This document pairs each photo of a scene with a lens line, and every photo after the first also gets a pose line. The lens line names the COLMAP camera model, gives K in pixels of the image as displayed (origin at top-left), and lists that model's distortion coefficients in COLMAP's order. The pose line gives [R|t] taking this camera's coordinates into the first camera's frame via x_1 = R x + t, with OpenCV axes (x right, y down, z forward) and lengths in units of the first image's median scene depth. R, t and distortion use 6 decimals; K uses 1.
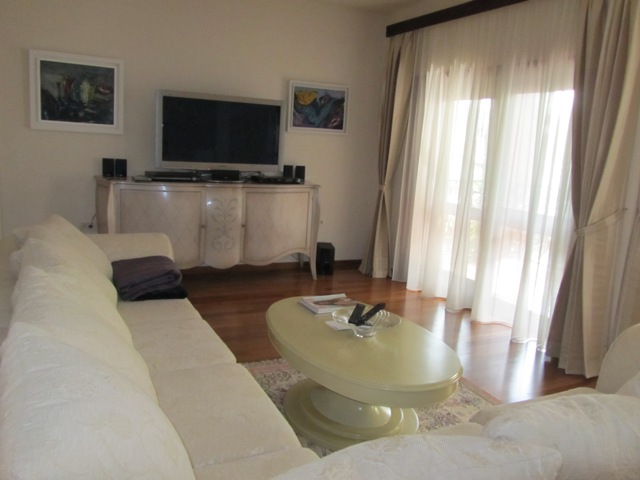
lens RADIAL K [[523.0, 0, 320.3], [0, 523.0, 236.8], [0, 0, 1]] dist [-0.052088, 0.011154]
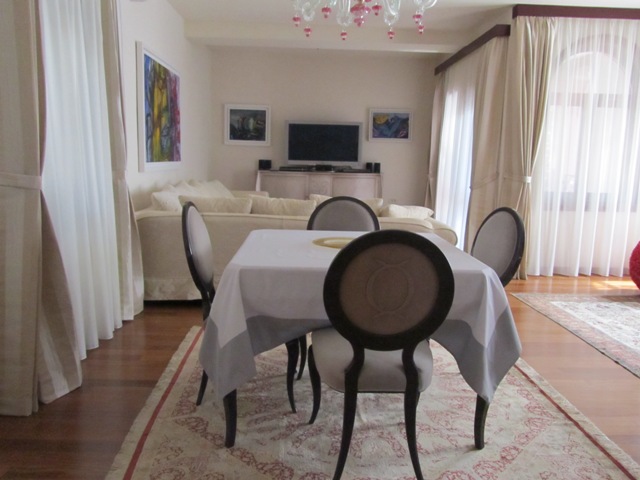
lens RADIAL K [[523.0, 0, 319.3], [0, 523.0, 242.3], [0, 0, 1]] dist [-0.052088, 0.011154]
pose [[0.902361, 0.030989, -0.429865, 0.546858], [-0.047151, 0.998523, -0.026995, 0.172118], [0.428394, 0.044627, 0.902489, -0.533897]]
